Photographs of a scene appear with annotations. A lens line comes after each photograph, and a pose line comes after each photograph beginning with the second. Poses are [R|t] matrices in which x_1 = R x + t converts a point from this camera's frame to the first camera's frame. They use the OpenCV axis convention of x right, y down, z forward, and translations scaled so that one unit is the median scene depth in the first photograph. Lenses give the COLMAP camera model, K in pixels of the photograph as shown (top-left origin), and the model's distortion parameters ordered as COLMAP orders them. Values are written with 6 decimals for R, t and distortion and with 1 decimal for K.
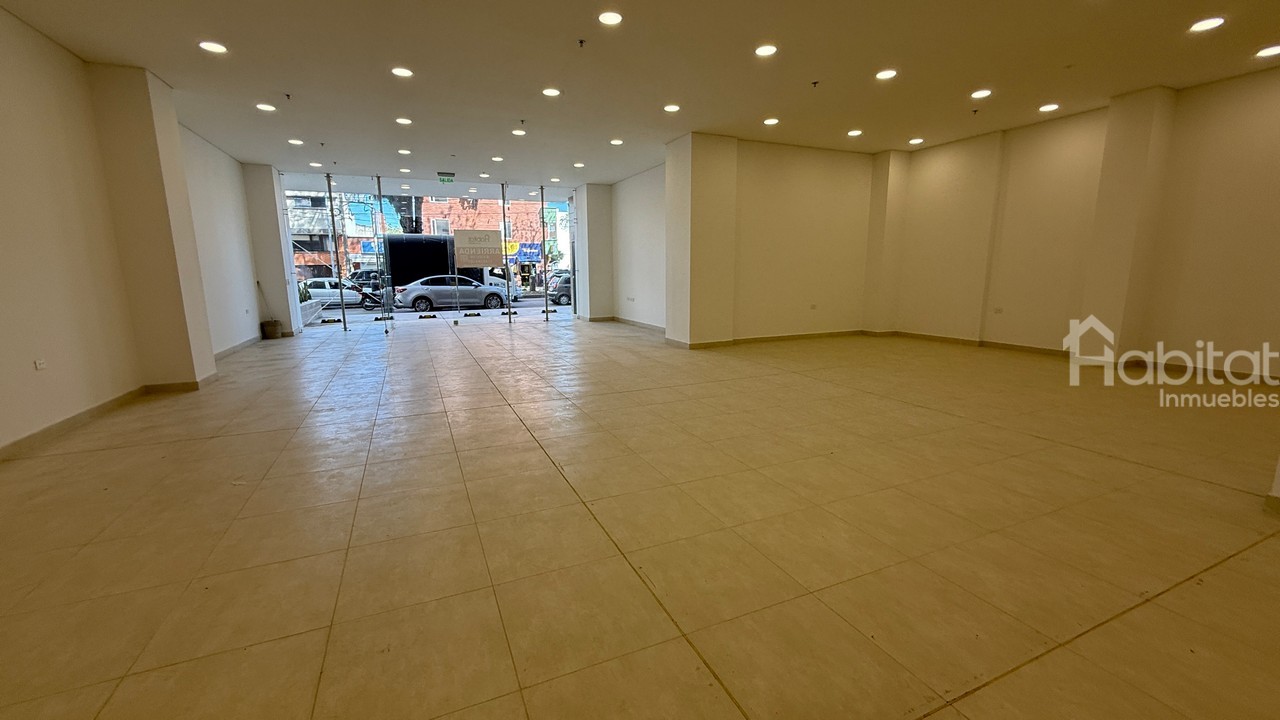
lens RADIAL K [[510.3, 0, 640.0], [0, 510.3, 360.0], [0, 0, 1]] dist [-0.000058, -0.000082]
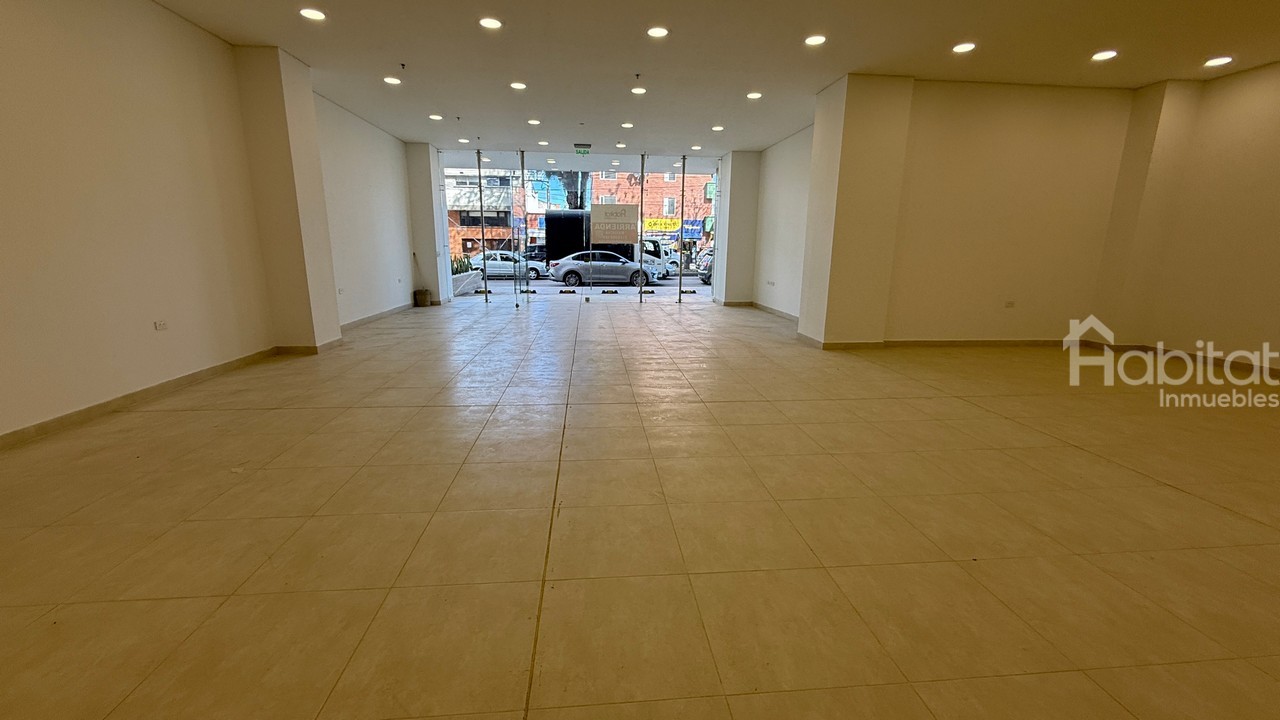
lens RADIAL K [[510.3, 0, 640.0], [0, 510.3, 360.0], [0, 0, 1]] dist [-0.000058, -0.000082]
pose [[0.947121, 0.088149, -0.308532, 0.047700], [-0.075144, 0.995720, 0.053808, -0.016926], [0.311955, -0.027778, 0.949691, 0.087643]]
